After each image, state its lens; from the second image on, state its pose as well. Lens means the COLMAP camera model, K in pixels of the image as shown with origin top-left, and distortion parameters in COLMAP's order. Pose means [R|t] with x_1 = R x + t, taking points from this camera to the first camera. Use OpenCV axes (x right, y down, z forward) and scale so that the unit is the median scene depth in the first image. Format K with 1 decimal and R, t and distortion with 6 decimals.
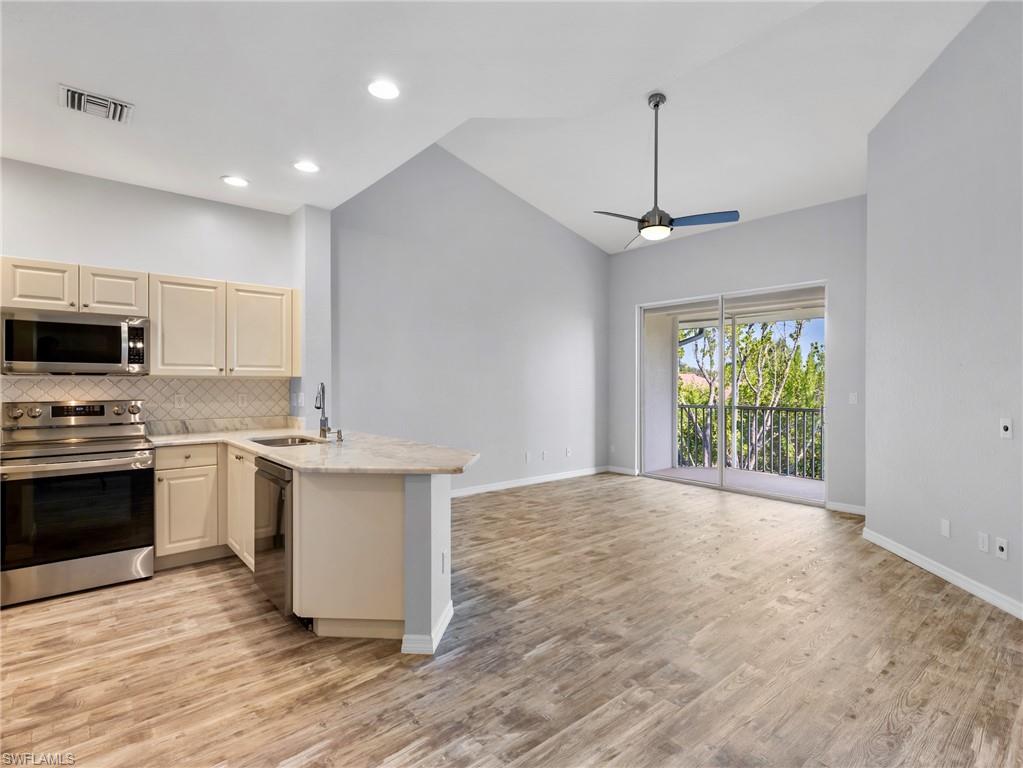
lens RADIAL K [[518.0, 0, 521.2], [0, 518.0, 381.9], [0, 0, 1]] dist [0.008327, -0.001473]
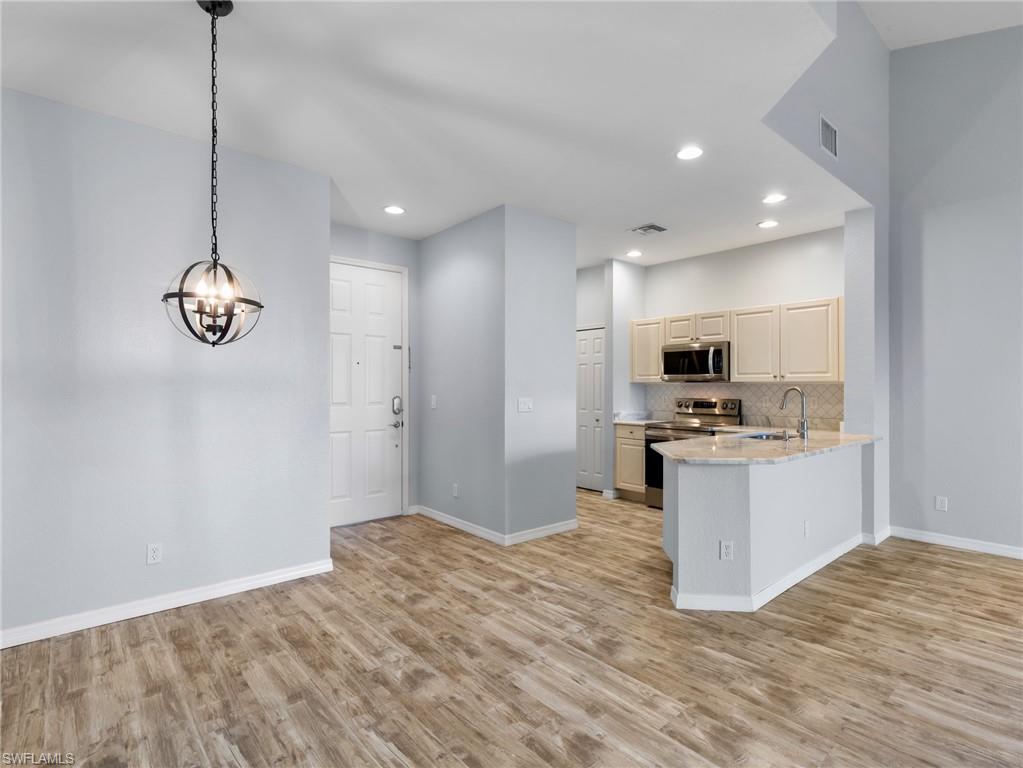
lens RADIAL K [[518.0, 0, 516.8], [0, 518.0, 386.6], [0, 0, 1]] dist [0.008327, -0.001473]
pose [[0.001686, -0.000226, -0.999999, 0.817159], [-0.001128, 0.999999, -0.000228, 0.001827], [0.999998, 0.001128, 0.001686, 0.482116]]
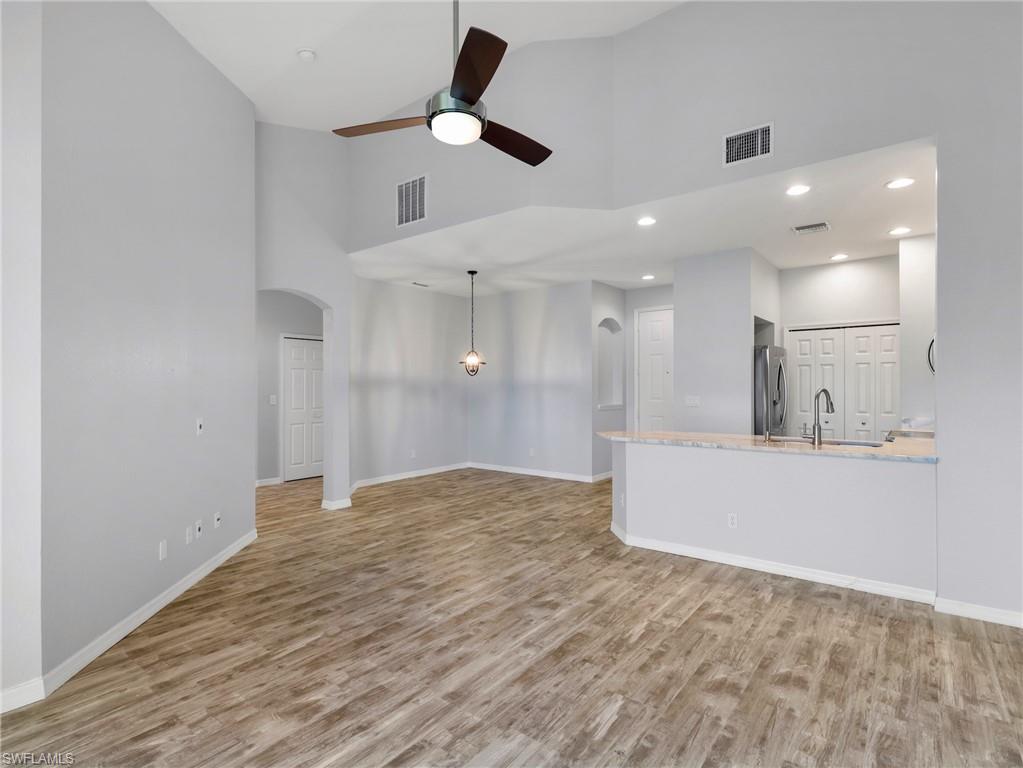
lens RADIAL K [[518.0, 0, 521.6], [0, 518.0, 386.8], [0, 0, 1]] dist [0.008327, -0.001473]
pose [[-0.978856, 0.001620, -0.204543, 0.420712], [0.001645, 0.999999, 0.000050, -0.003002], [0.204543, -0.000288, -0.978858, 2.175838]]
